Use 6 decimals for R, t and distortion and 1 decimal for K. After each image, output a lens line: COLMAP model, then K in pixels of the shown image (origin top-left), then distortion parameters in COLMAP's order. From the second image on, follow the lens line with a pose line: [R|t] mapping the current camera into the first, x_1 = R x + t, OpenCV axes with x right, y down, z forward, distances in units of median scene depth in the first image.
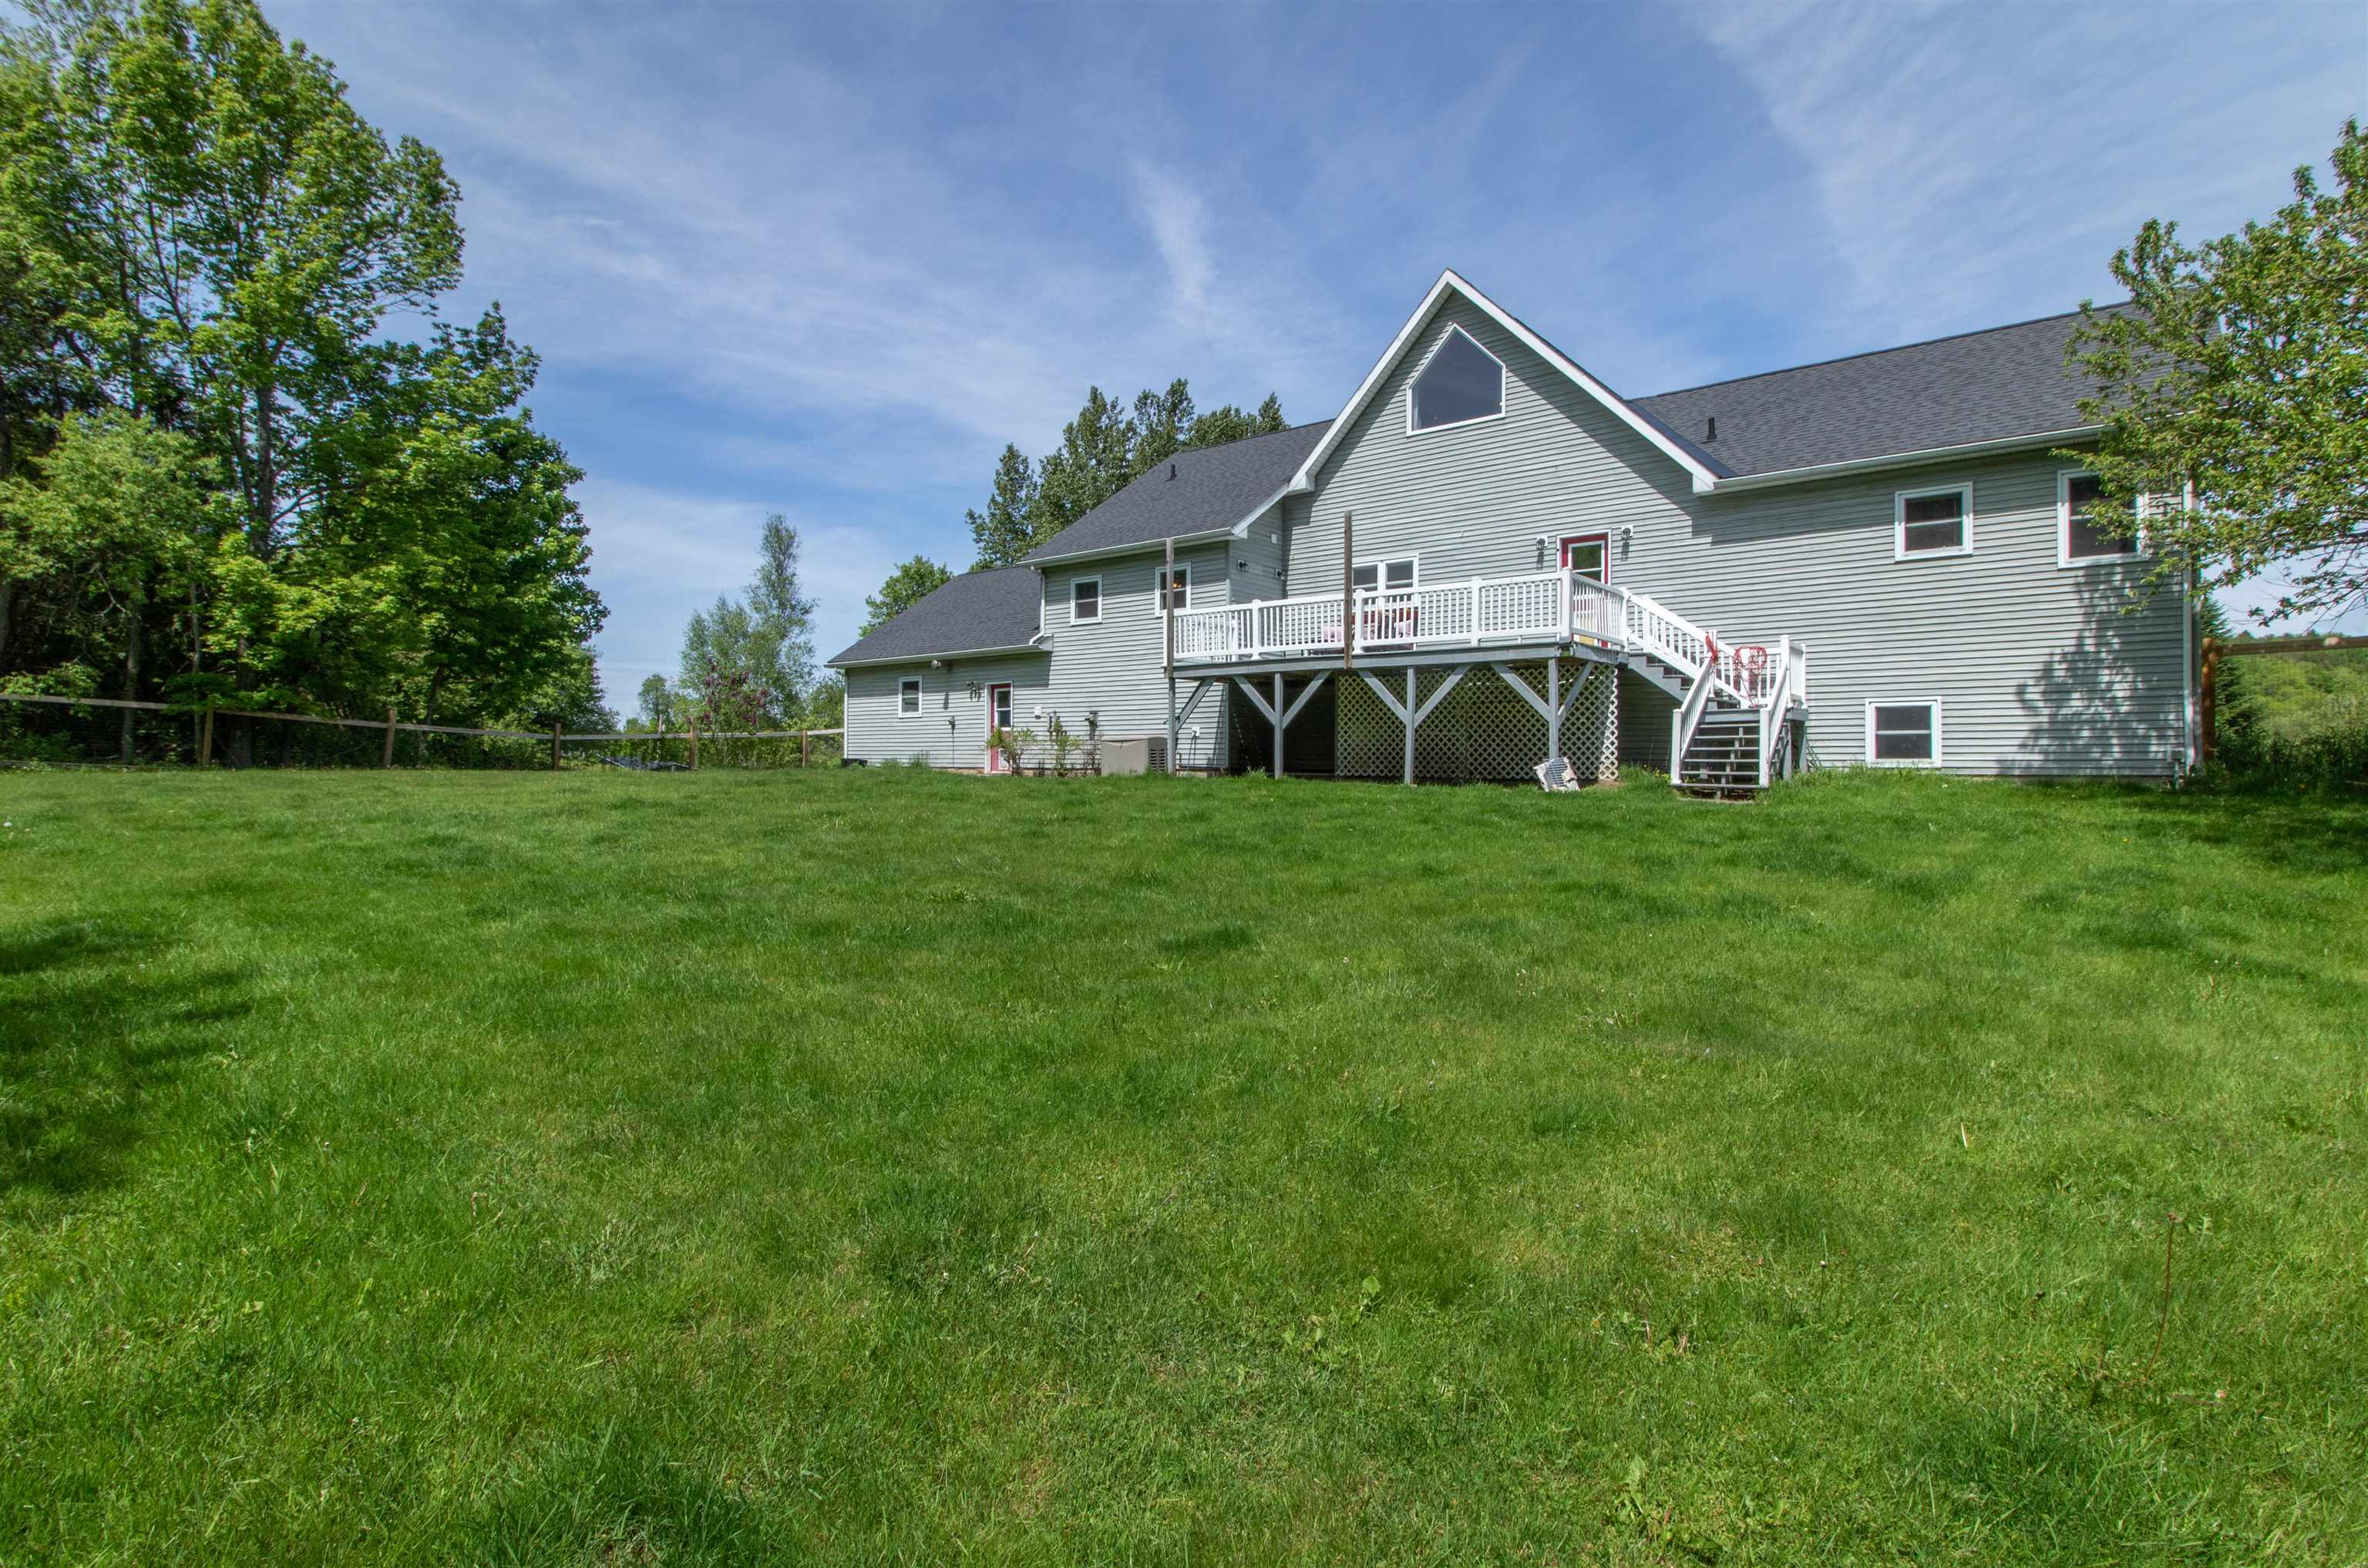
lens RADIAL K [[1080.4, 0, 1174.1], [0, 1080.4, 780.2], [0, 0, 1]] dist [0.000414, 0.000037]
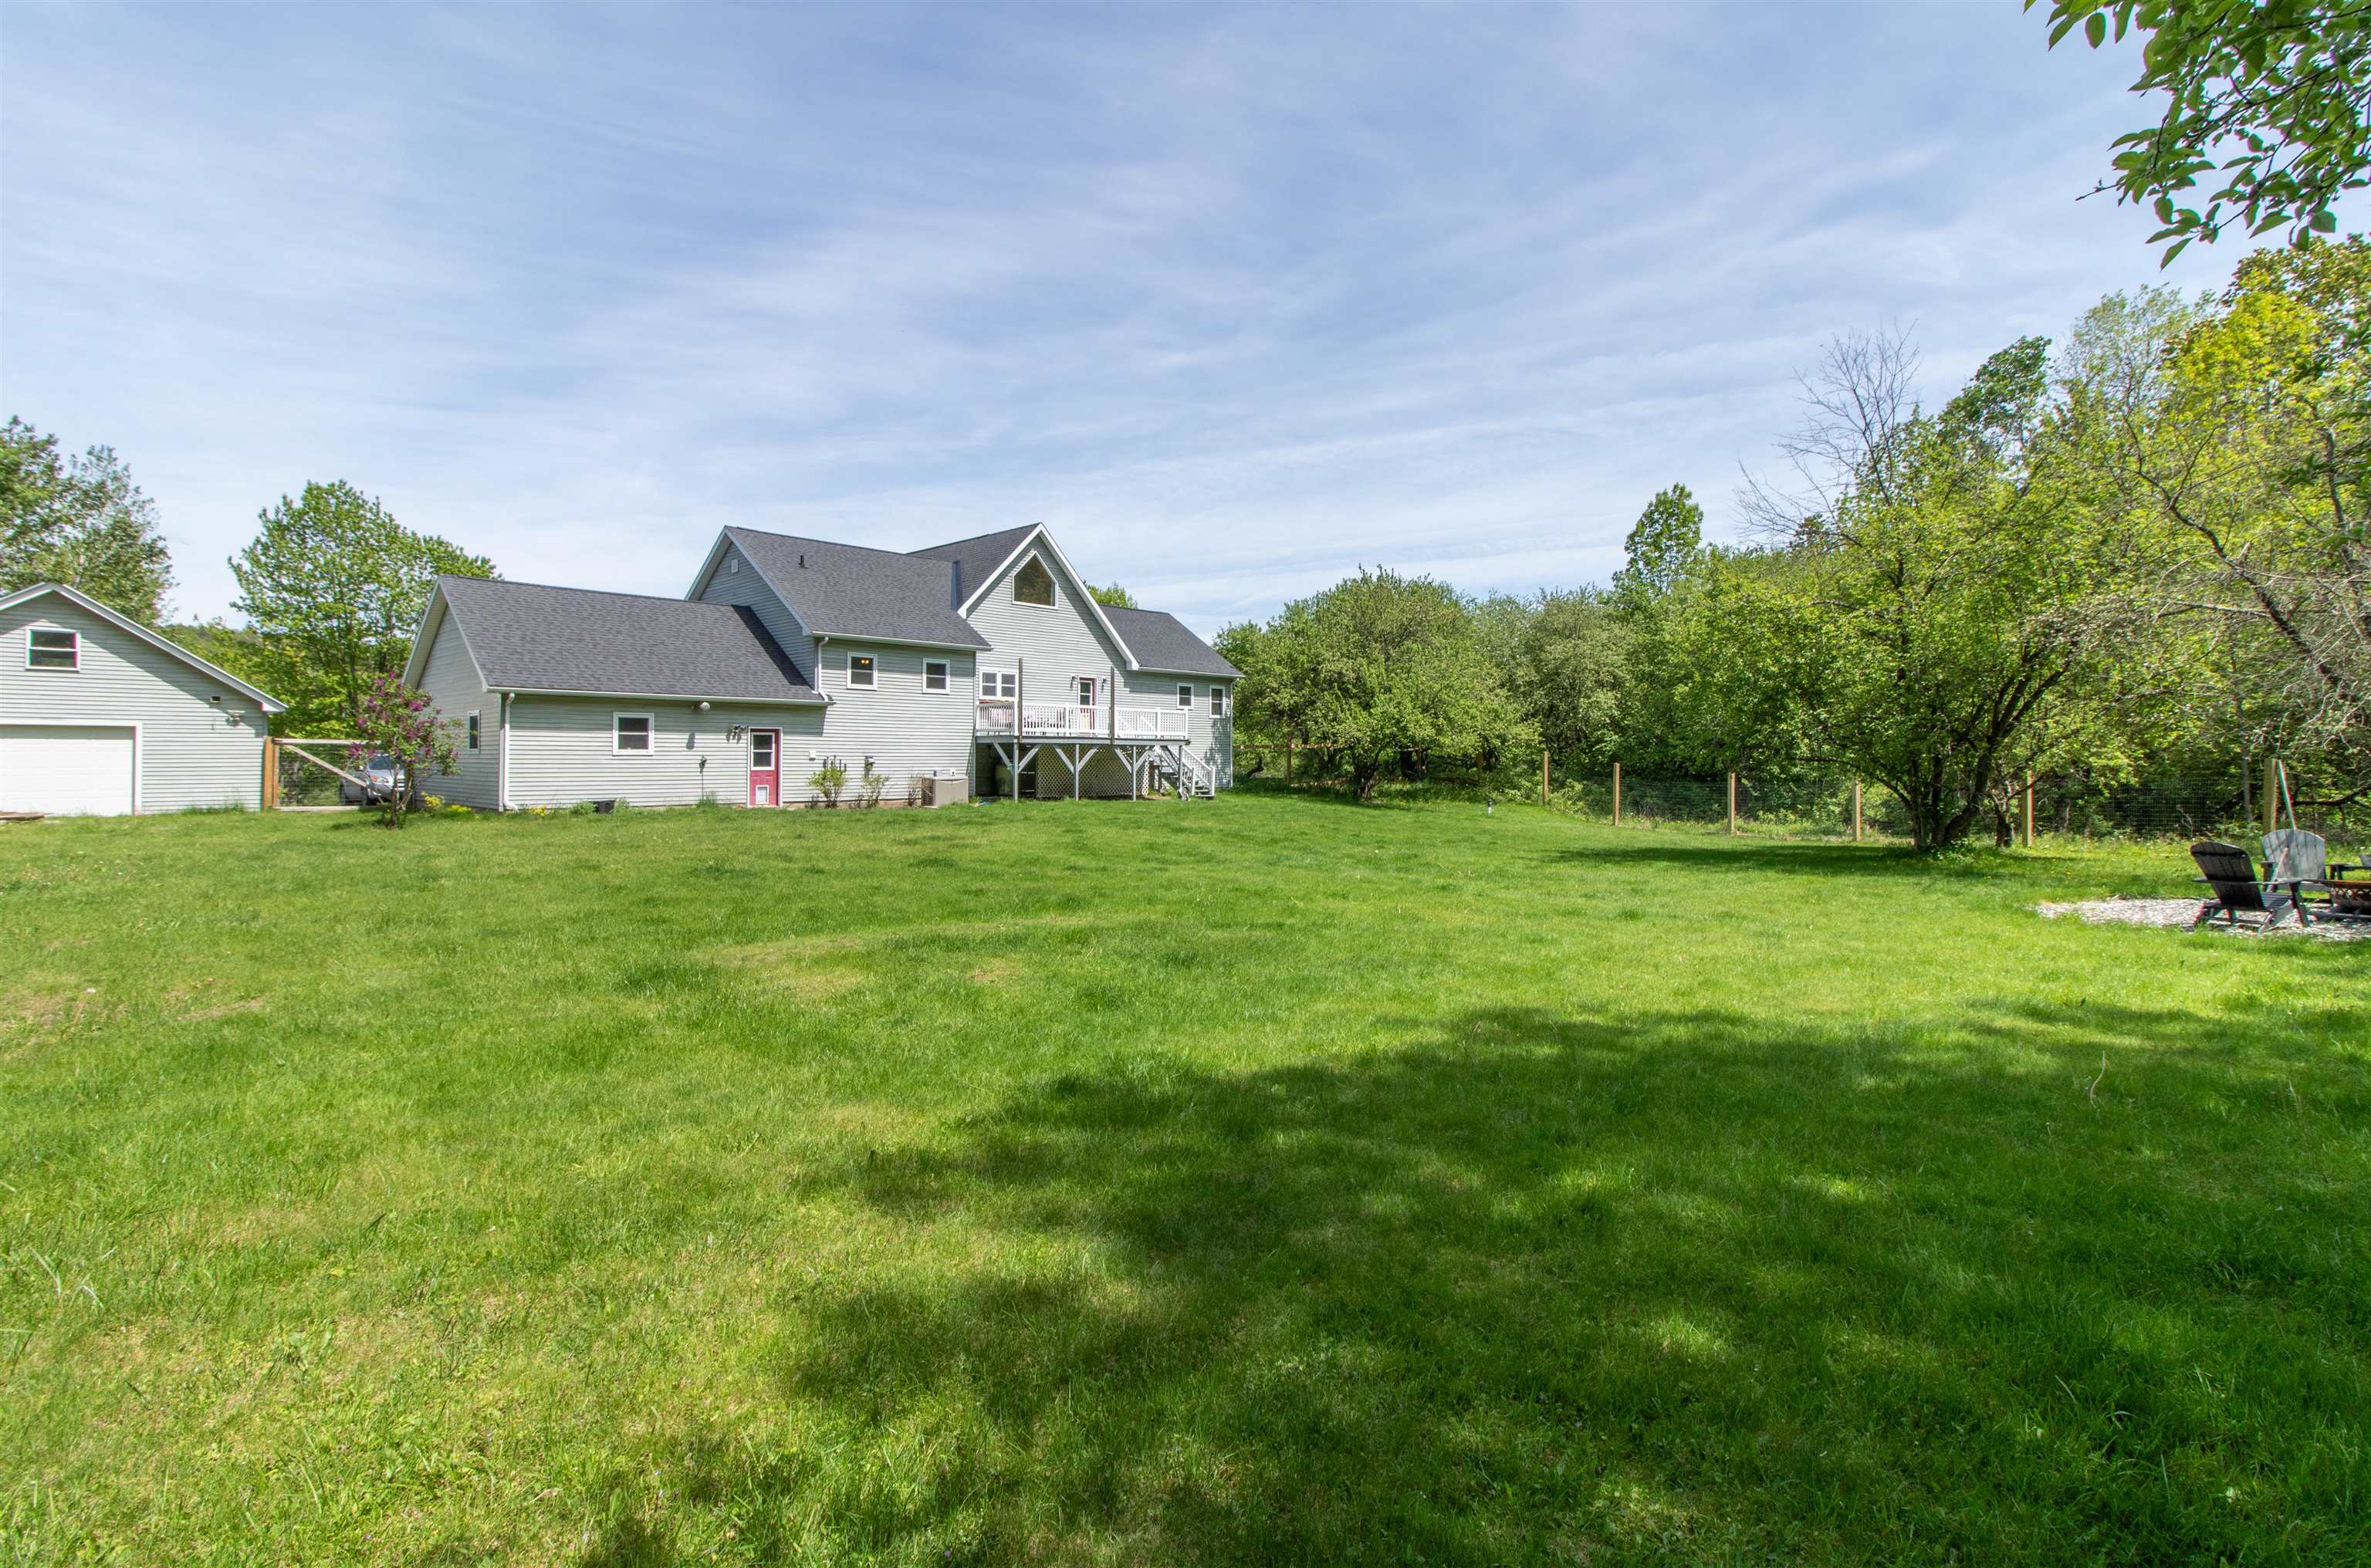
lens RADIAL K [[1081.6, 0, 1175.6], [0, 1081.6, 780.2], [0, 0, 1]] dist [0.000414, 0.000037]
pose [[0.112487, -0.023297, 0.993380, -1.477623], [0.014513, 0.999657, 0.021800, -0.064820], [-0.993547, 0.011965, 0.112786, 0.531970]]
